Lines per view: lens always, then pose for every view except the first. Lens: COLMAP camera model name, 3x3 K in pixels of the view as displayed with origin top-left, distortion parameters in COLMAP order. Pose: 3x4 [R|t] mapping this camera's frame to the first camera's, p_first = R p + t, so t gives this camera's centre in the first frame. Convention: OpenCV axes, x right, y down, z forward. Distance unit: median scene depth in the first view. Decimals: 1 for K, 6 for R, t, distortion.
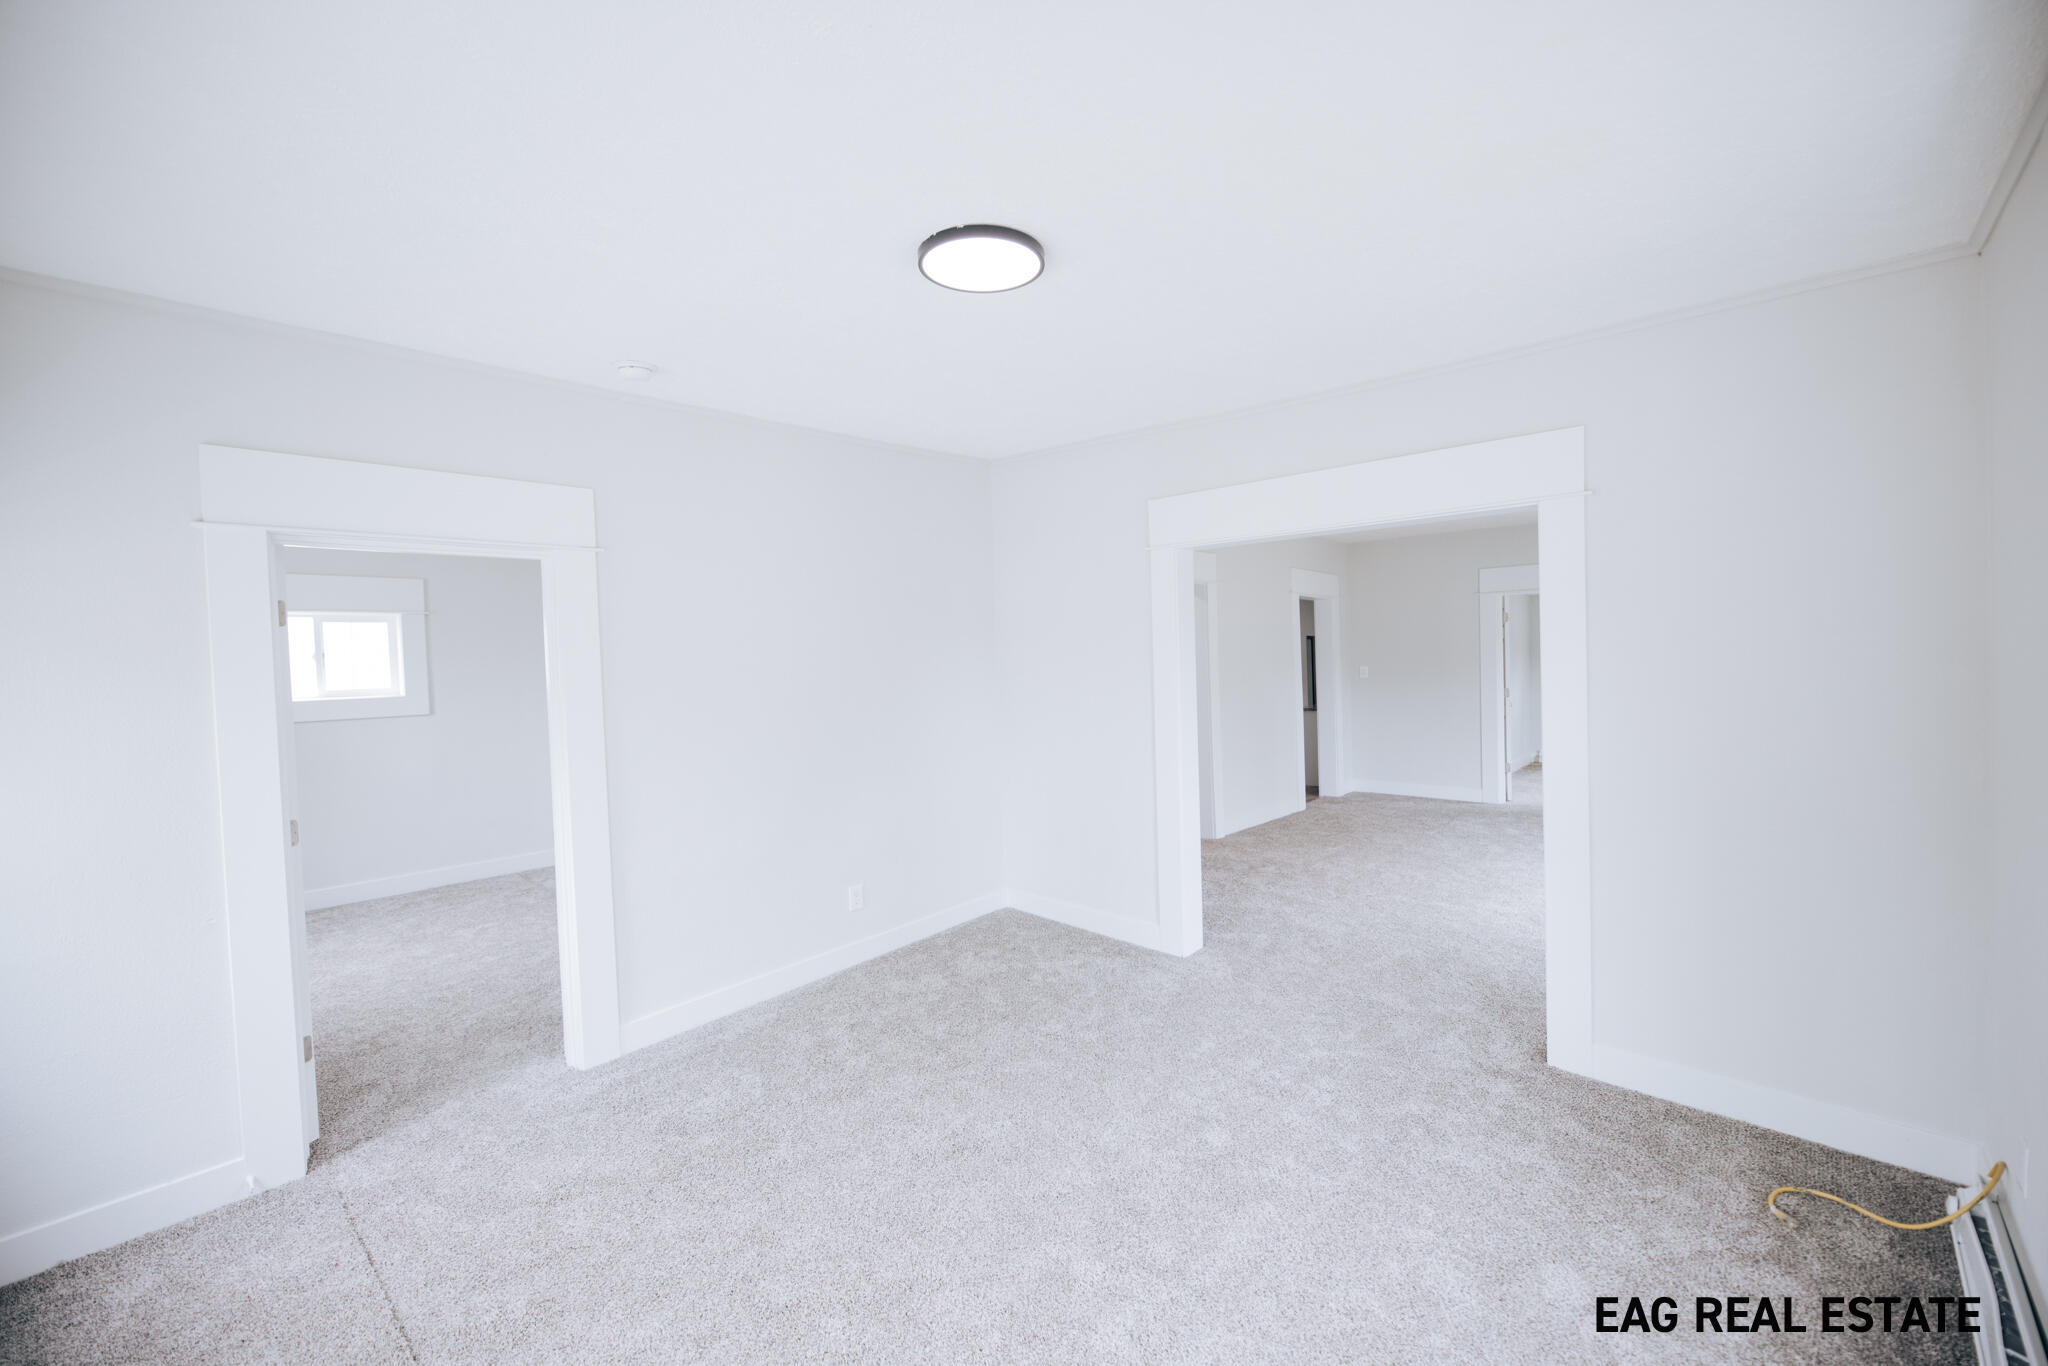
lens RADIAL K [[824.3, 0, 1019.4], [0, 824.3, 674.0], [0, 0, 1]] dist [-0.001060, -0.000046]
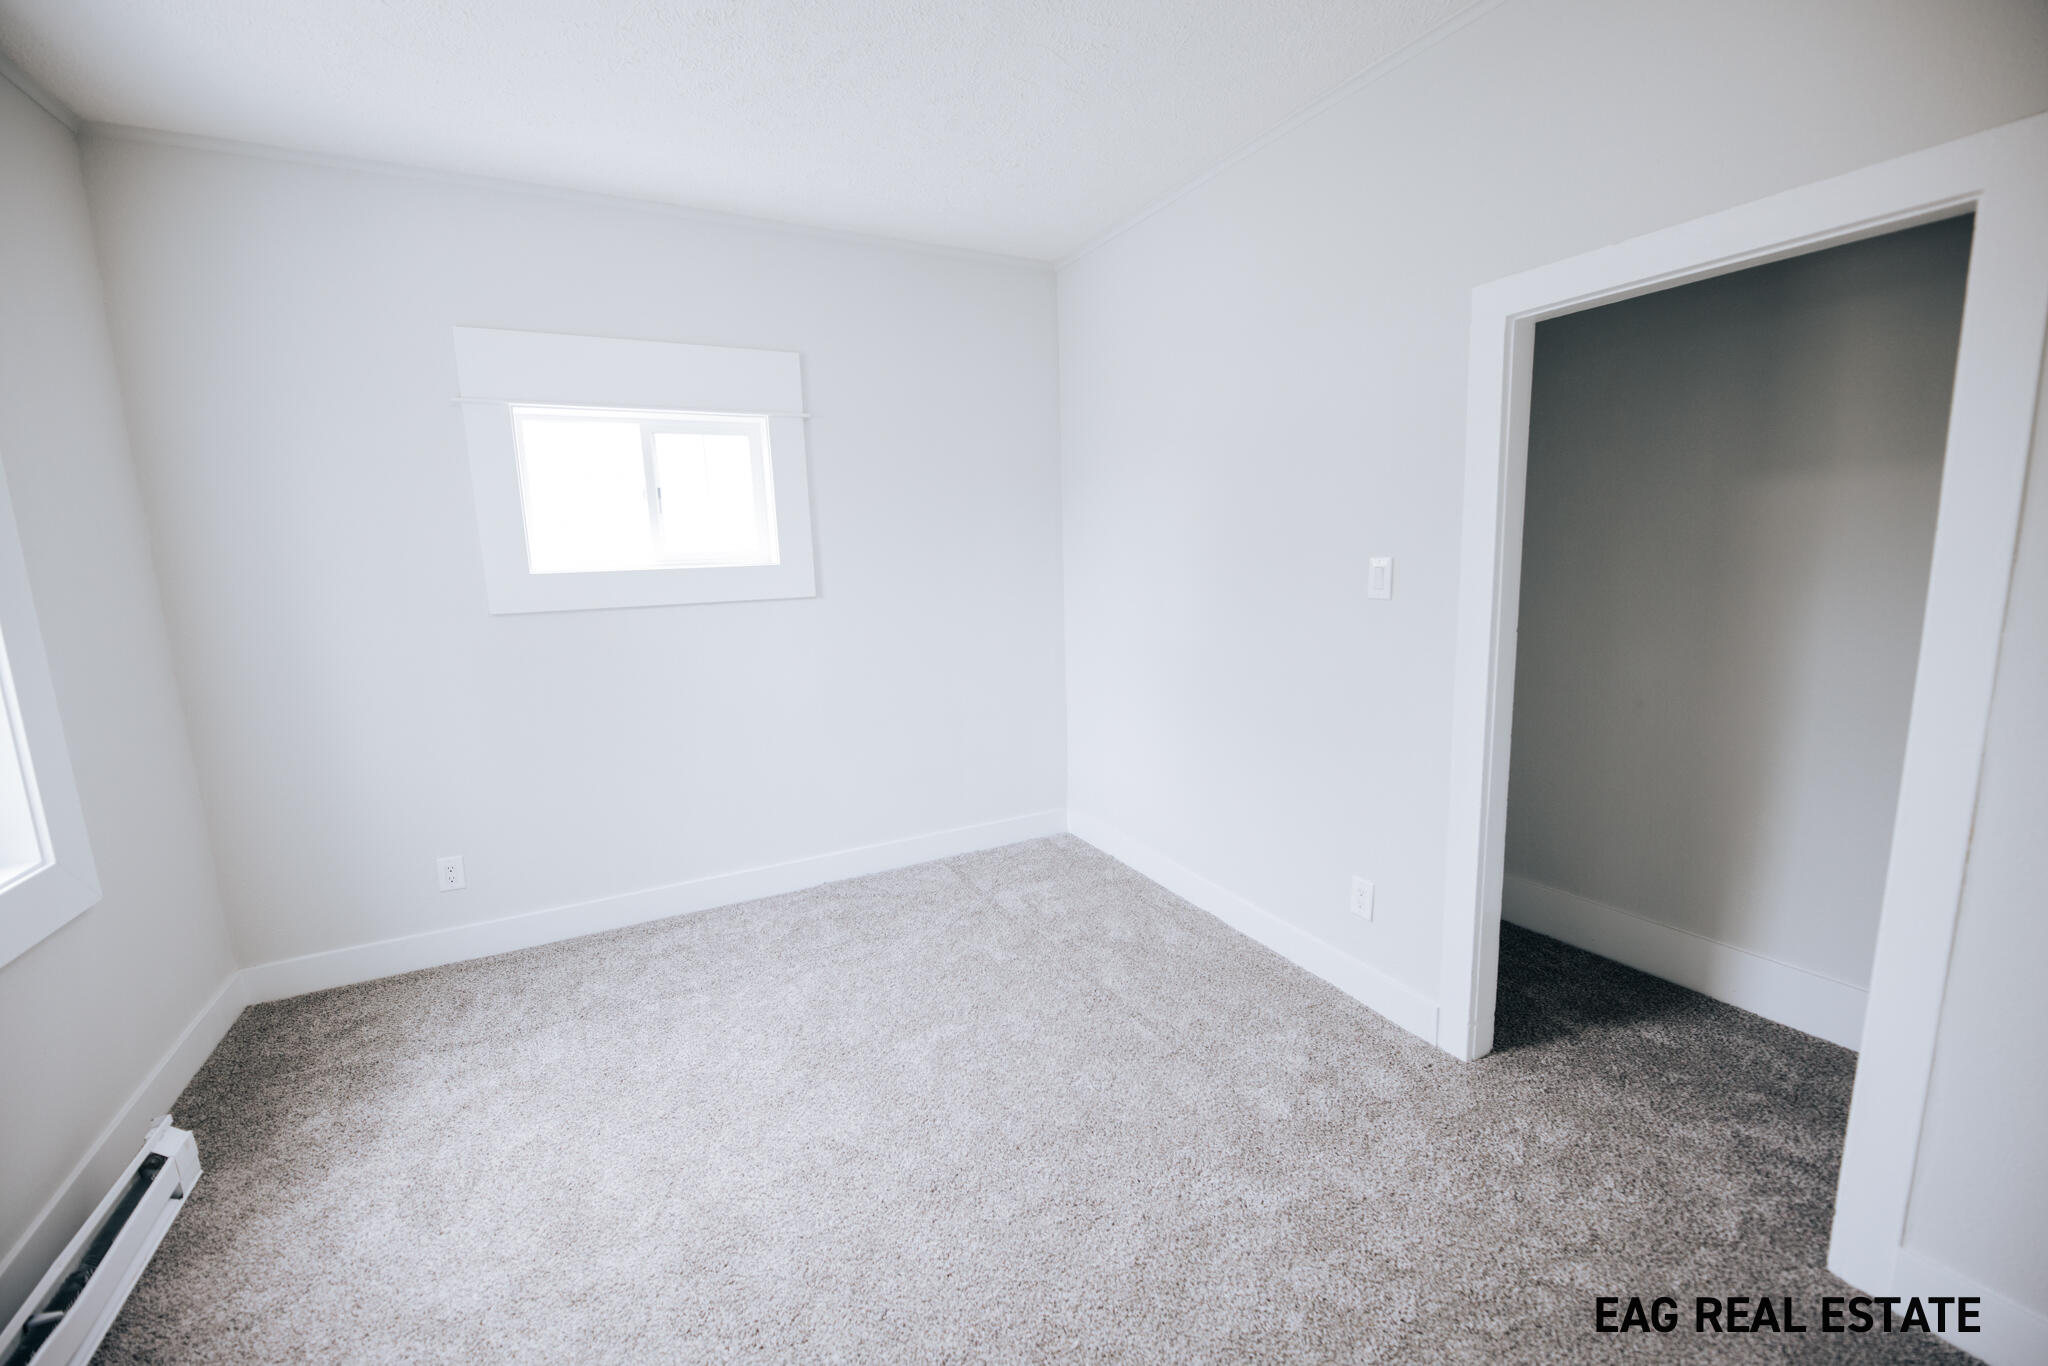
lens RADIAL K [[824.3, 0, 1027.5], [0, 824.3, 688.1], [0, 0, 1]] dist [-0.001060, -0.000046]
pose [[0.950789, 0.065434, -0.302850, -0.400130], [-0.017667, 0.987304, 0.157855, 0.018614], [0.309334, -0.144736, 0.939874, 0.499719]]
